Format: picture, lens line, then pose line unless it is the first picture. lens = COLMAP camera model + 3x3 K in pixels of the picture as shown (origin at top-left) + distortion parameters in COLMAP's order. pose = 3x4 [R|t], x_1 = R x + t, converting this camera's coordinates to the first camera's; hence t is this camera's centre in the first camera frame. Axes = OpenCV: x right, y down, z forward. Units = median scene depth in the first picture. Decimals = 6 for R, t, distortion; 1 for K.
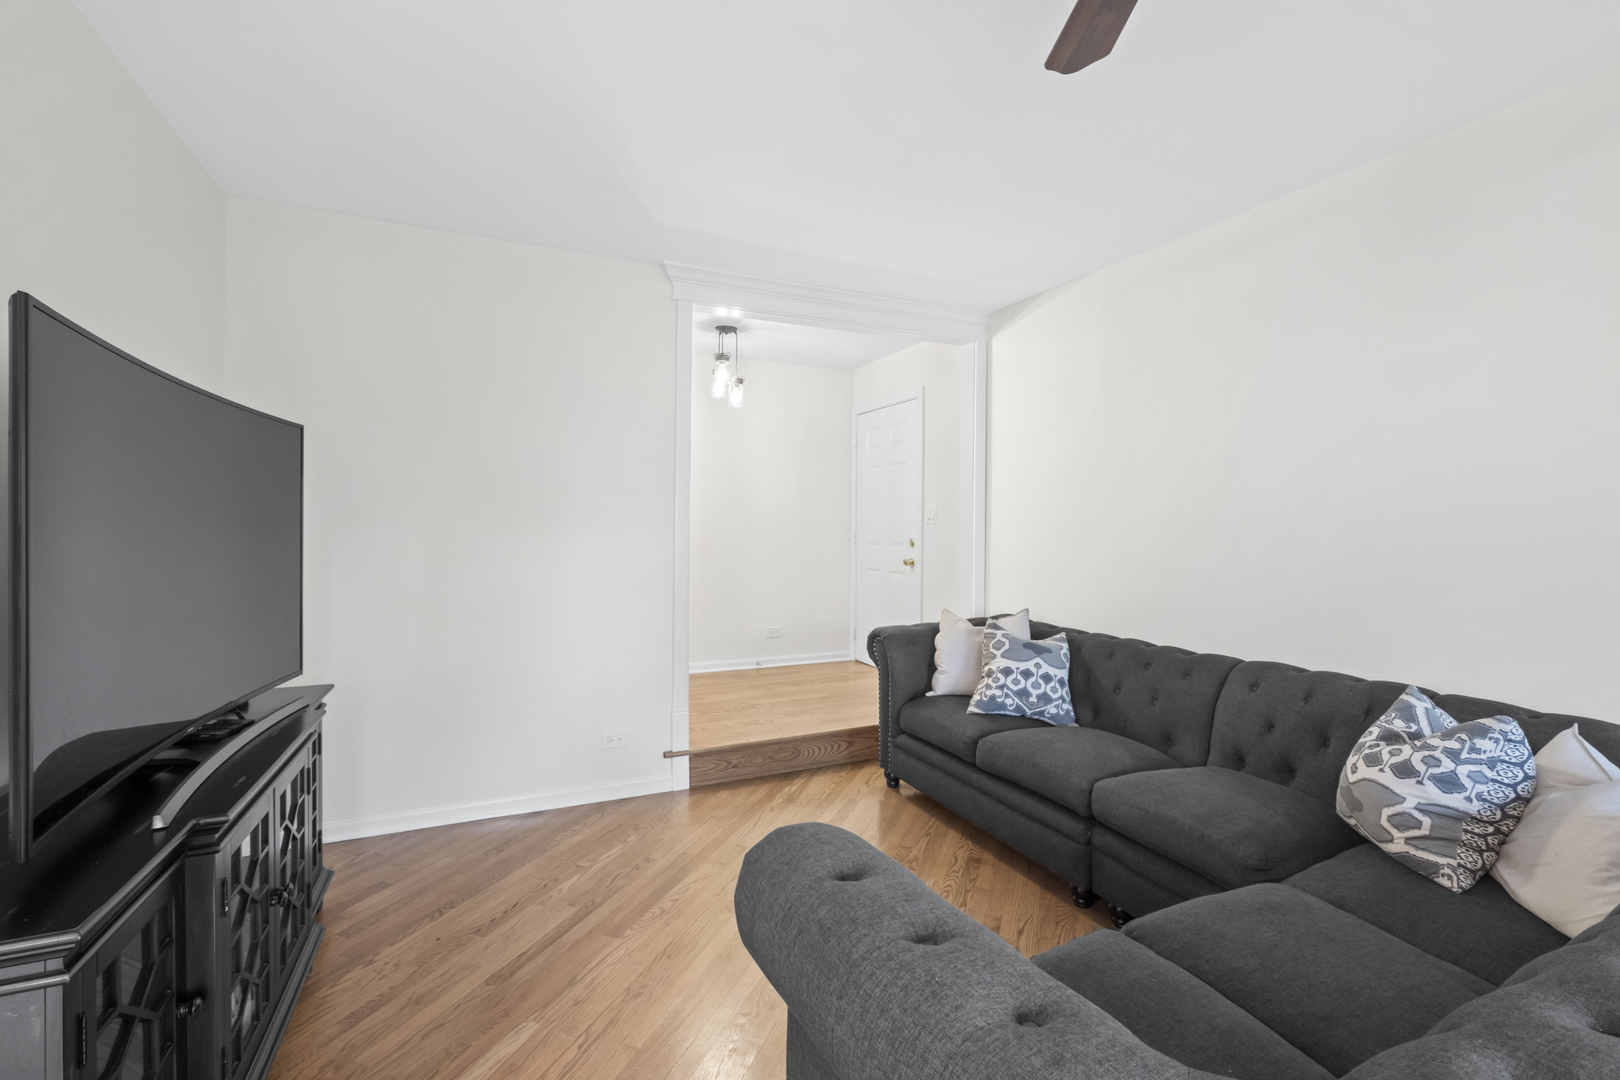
lens RADIAL K [[712.7, 0, 805.7], [0, 712.7, 534.4], [0, 0, 1]] dist [-0.005034, 0.000033]
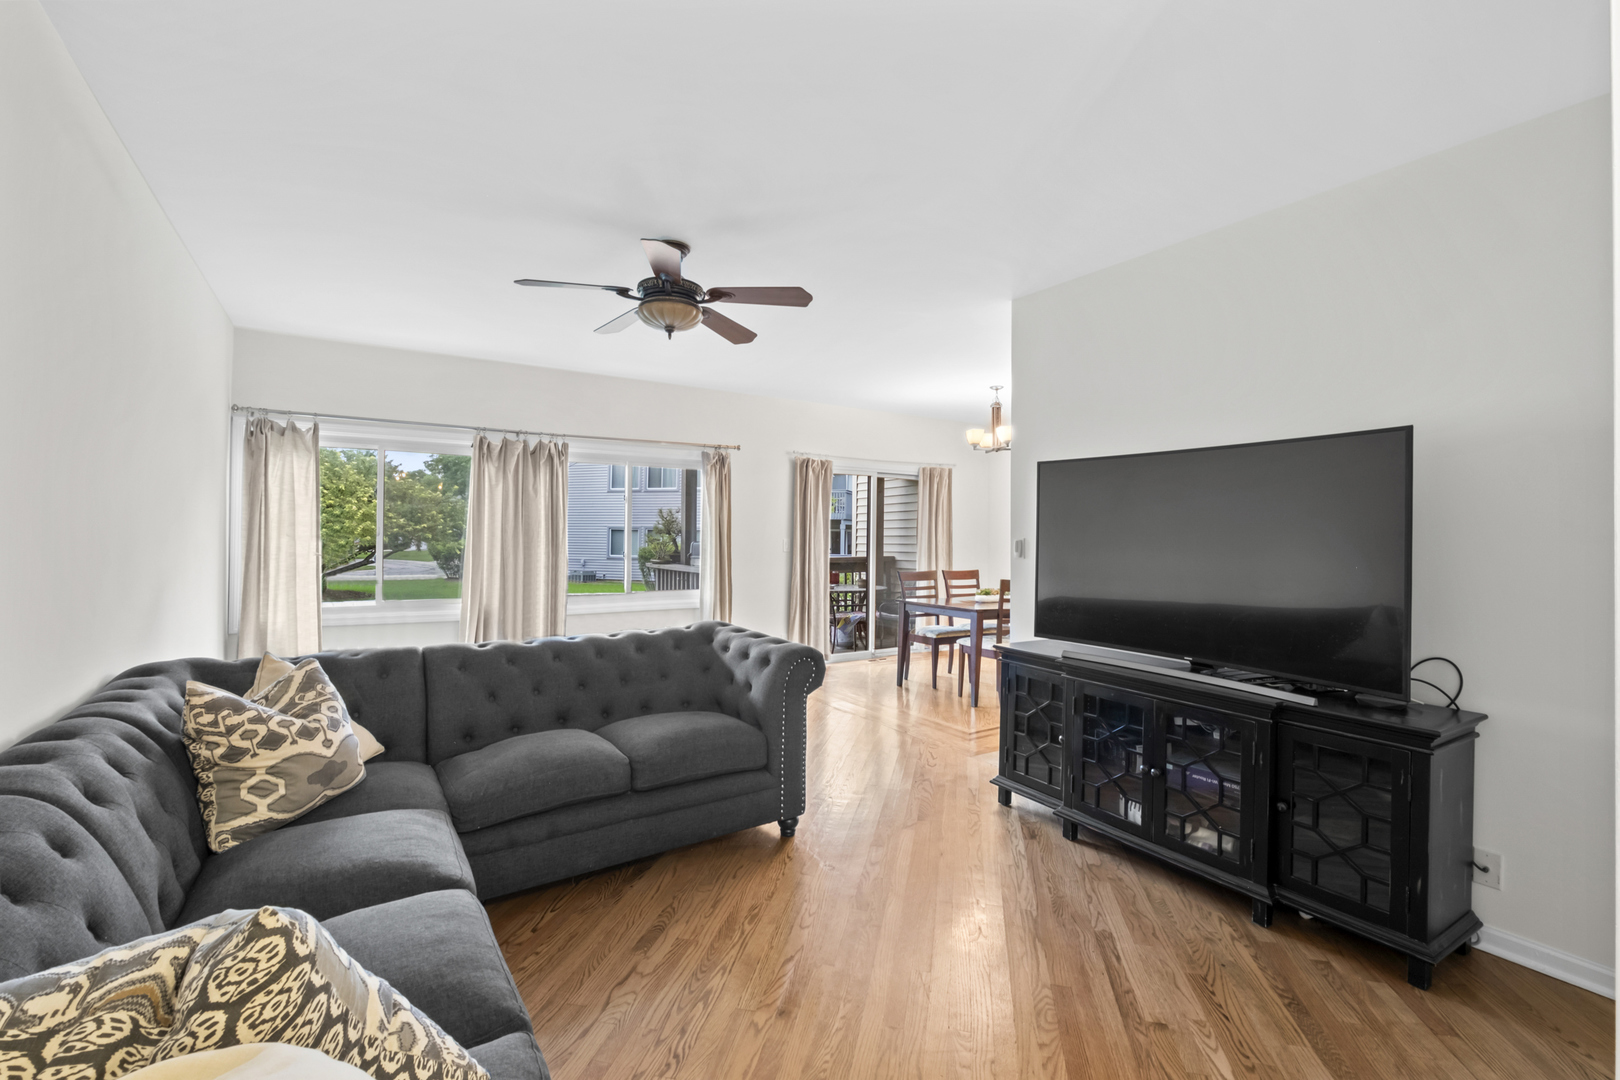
lens RADIAL K [[712.7, 0, 810.5], [0, 712.7, 525.0], [0, 0, 1]] dist [-0.005034, 0.000033]
pose [[-0.989743, -0.016195, -0.141941, 0.111919], [-0.016072, 0.999869, -0.002016, -0.005519], [0.141955, 0.000286, -0.989873, 1.199179]]
